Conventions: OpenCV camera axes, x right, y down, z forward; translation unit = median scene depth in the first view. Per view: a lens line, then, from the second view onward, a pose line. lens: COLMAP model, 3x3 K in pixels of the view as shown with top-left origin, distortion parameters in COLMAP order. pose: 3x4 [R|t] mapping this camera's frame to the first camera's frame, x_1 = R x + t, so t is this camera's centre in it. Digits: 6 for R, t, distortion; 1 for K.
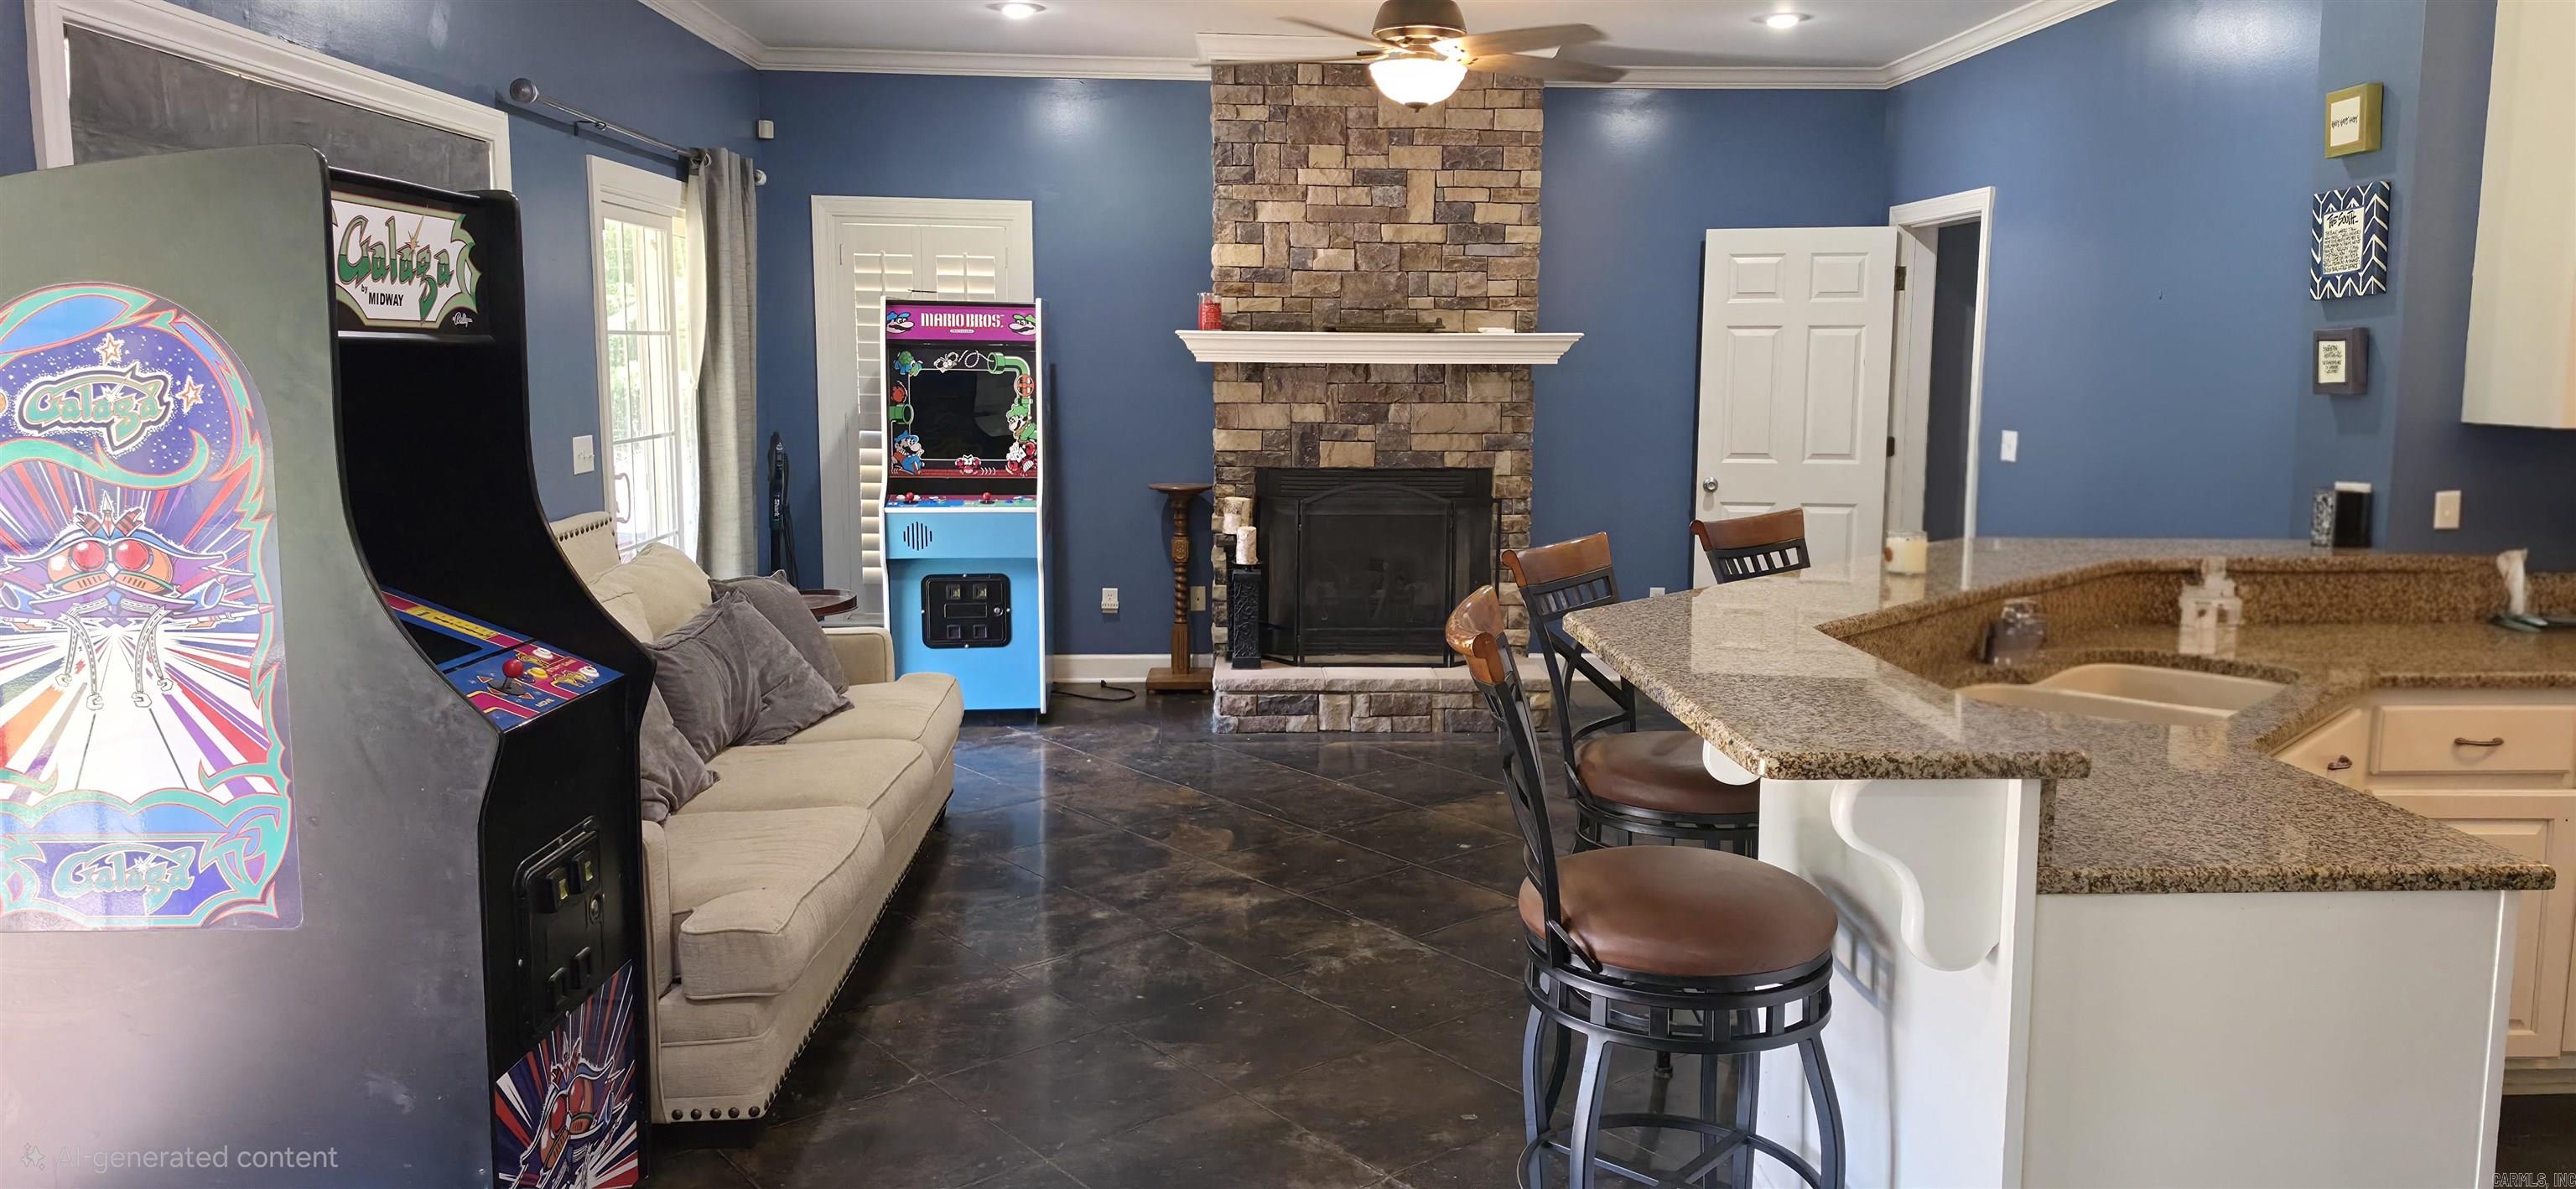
lens RADIAL K [[1709.9, 0, 1316.5], [0, 1709.9, 602.9], [0, 0, 1]] dist [0.124821, -0.190062]
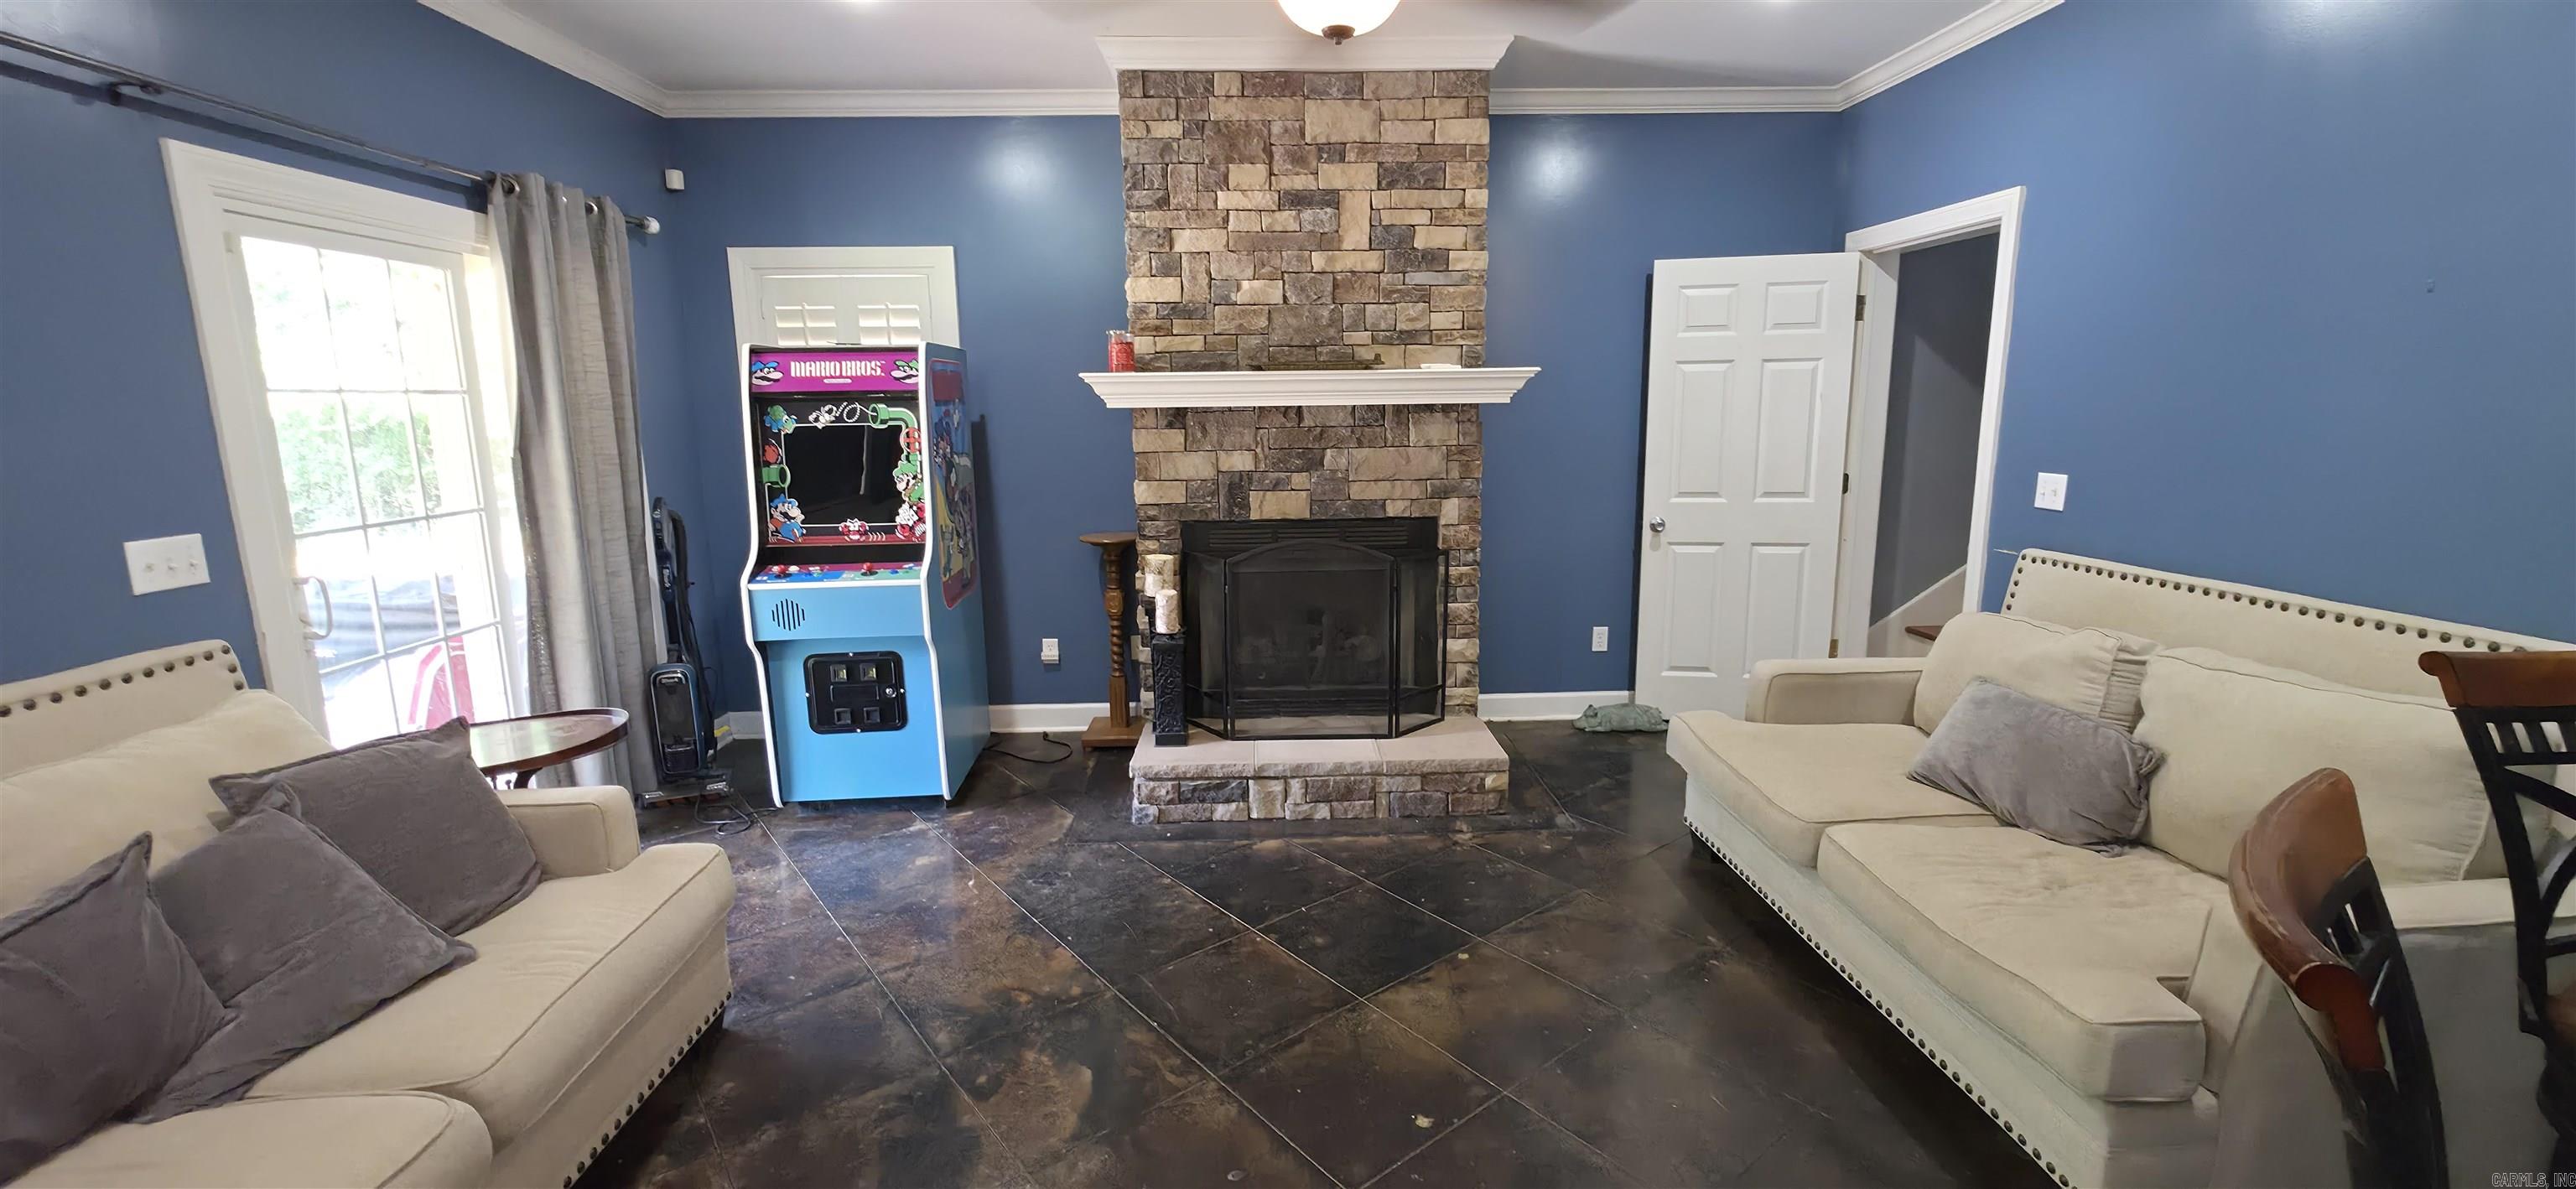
lens RADIAL K [[1025.3, 0, 1279.1], [0, 1025.3, 586.1], [0, 0, 1]] dist [-0.006942, -0.000073]
pose [[0.999374, -0.016518, -0.031286, 0.034624], [0.017600, 0.999245, 0.034629, -0.063448], [0.030691, -0.035158, 0.998910, 0.456102]]
